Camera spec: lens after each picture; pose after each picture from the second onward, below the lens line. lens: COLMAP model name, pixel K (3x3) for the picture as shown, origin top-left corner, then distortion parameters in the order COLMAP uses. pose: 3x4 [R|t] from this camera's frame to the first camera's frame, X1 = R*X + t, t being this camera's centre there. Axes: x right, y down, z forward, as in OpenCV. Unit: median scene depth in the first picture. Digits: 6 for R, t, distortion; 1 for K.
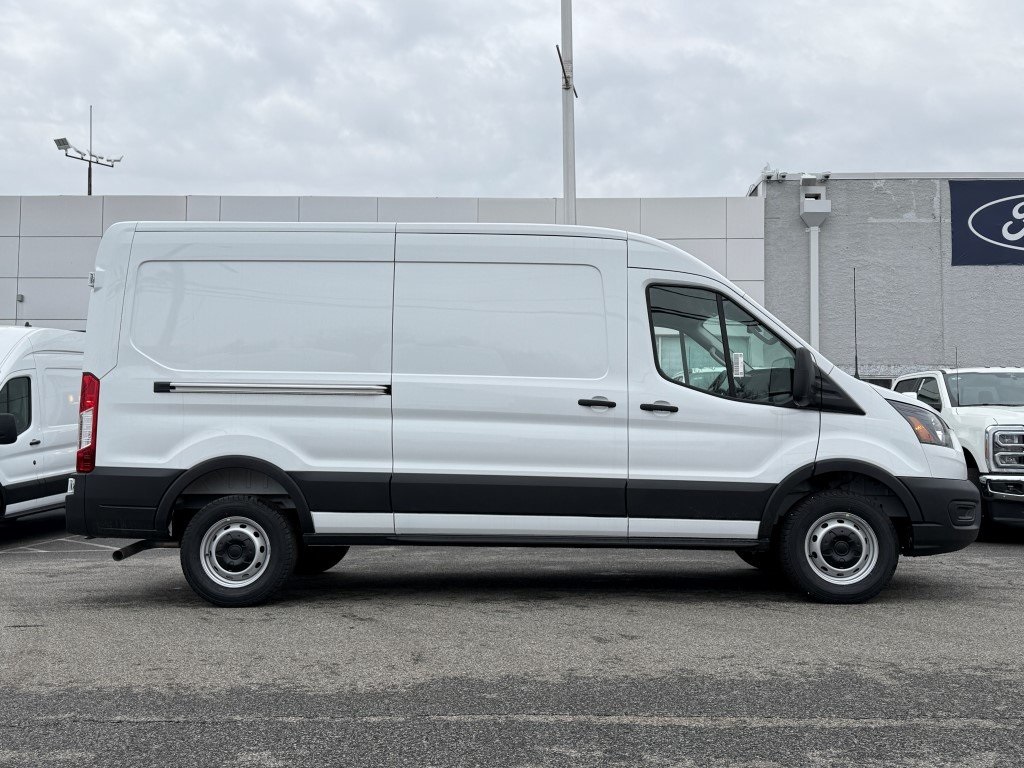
lens RADIAL K [[974.4, 0, 510.7], [0, 974.4, 395.6], [0, 0, 1]] dist [0.180738, -0.378559]
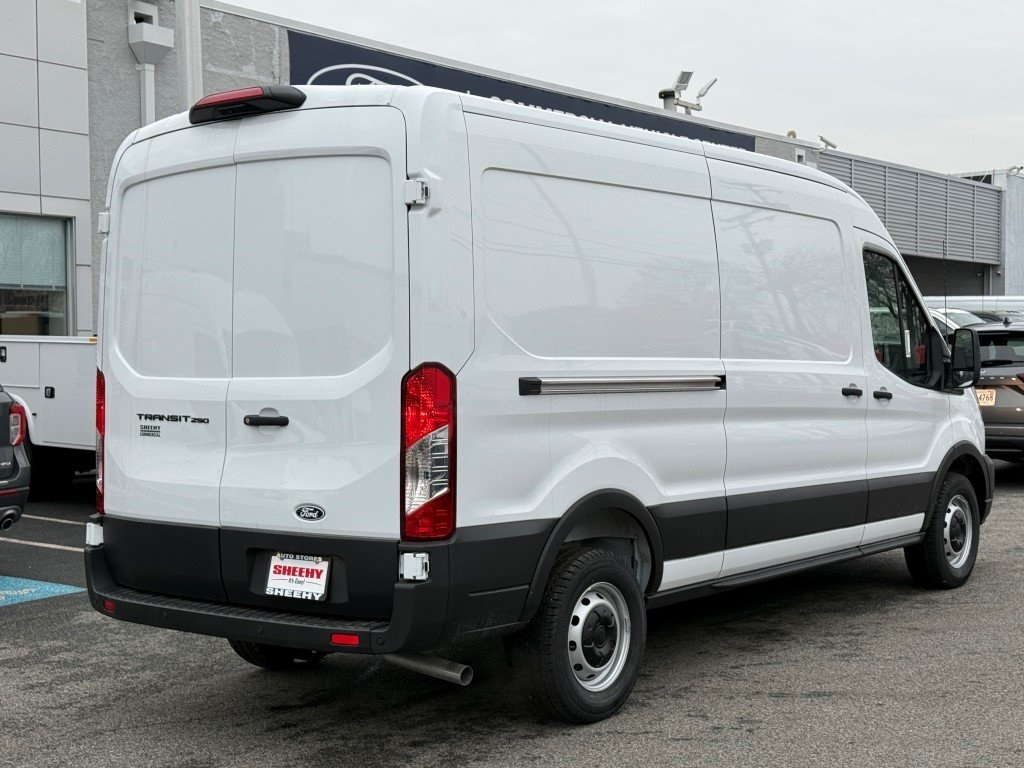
lens RADIAL K [[1512.8, 0, 512.0], [0, 1512.8, 384.0], [0, 0, 1]] dist [0.038968, 0.079804]
pose [[0.574417, -0.028433, 0.818069, -1.126668], [-0.038233, 0.997374, 0.061511, -0.066997], [-0.817669, -0.066611, 0.571822, 0.490623]]
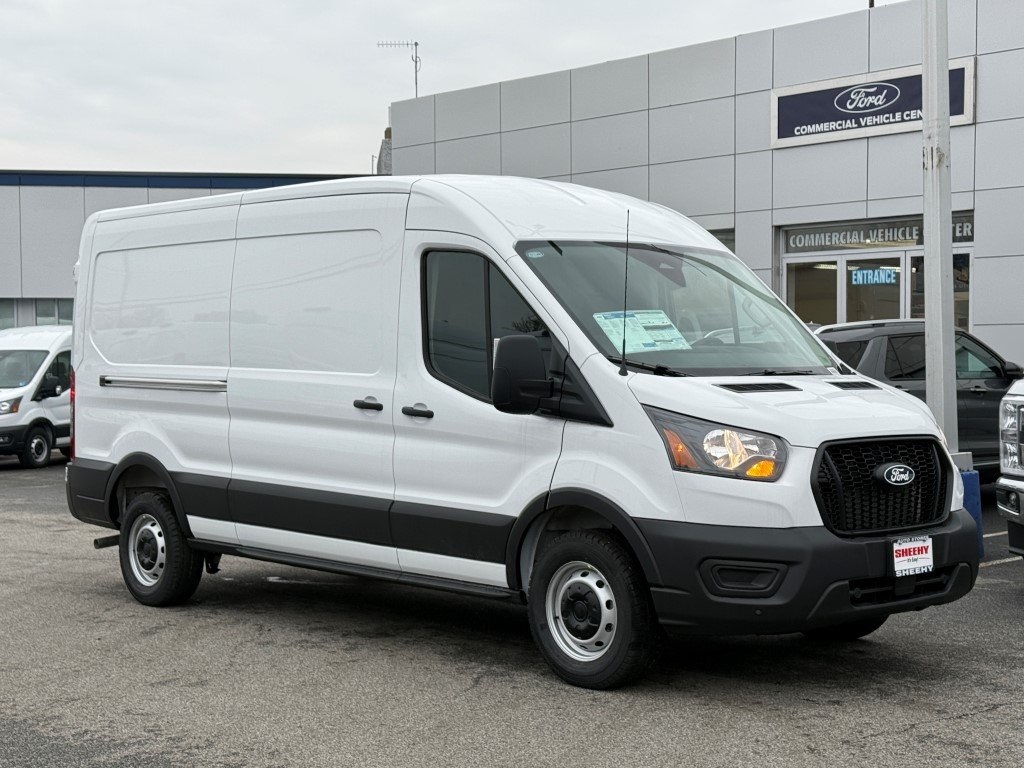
lens RADIAL K [[1501.8, 0, 512.0], [0, 1501.8, 384.0], [0, 0, 1]] dist [0.162919, -0.001185]
pose [[0.717202, 0.002259, -0.696862, 1.032053], [0.066646, 0.995189, 0.071817, -0.090452], [0.693671, -0.097950, 0.713601, 0.191378]]
